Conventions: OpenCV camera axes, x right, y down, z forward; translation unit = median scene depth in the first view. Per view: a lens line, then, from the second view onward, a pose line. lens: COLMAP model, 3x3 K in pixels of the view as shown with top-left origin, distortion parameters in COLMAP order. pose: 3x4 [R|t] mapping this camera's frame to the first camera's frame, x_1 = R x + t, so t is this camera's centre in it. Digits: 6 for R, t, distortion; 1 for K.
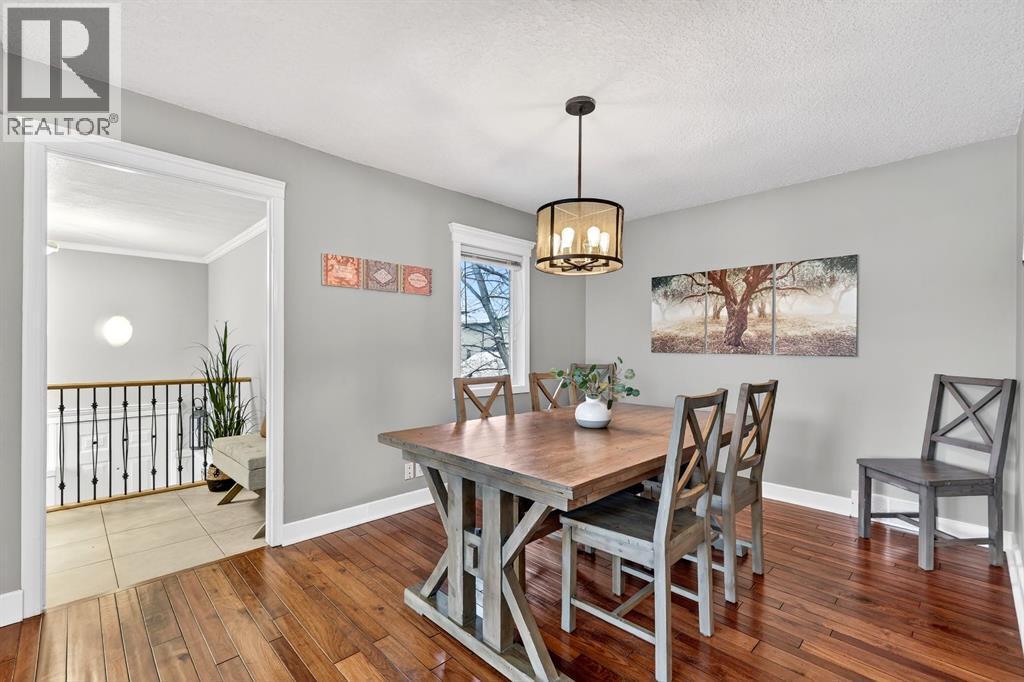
lens RADIAL K [[450.9, 0, 515.3], [0, 450.9, 351.0], [0, 0, 1]] dist [0.000639, -0.000047]
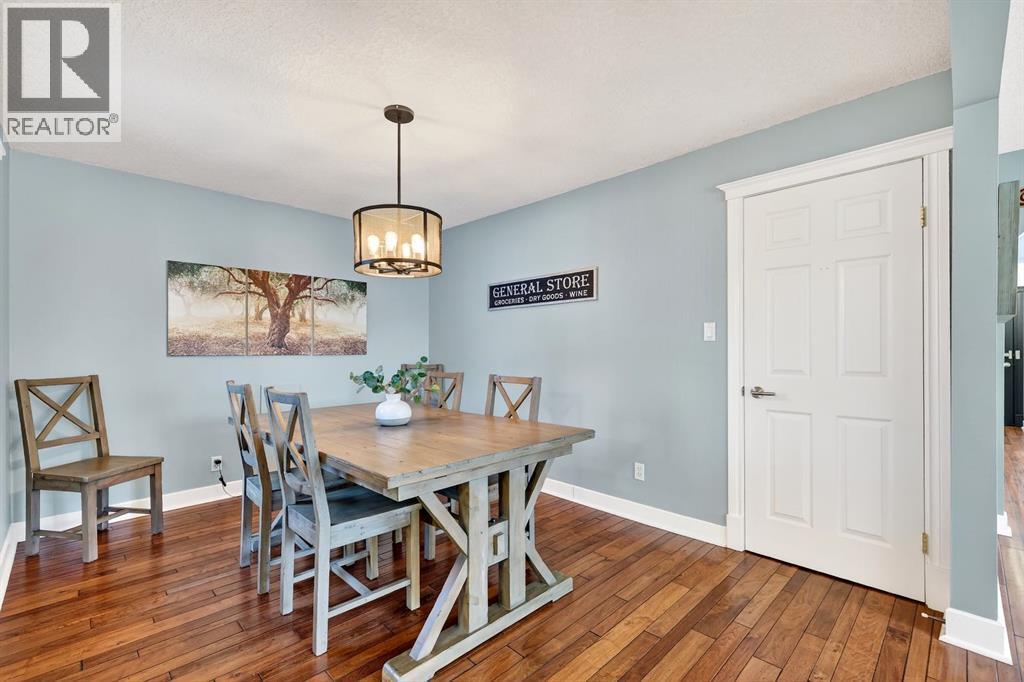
lens RADIAL K [[450.9, 0, 515.3], [0, 450.9, 351.0], [0, 0, 1]] dist [0.000639, -0.000047]
pose [[0.000052, -0.007247, 0.999974, -0.578314], [0.012868, 0.999891, 0.007246, -0.003820], [-0.999917, 0.012867, 0.000145, 0.477732]]
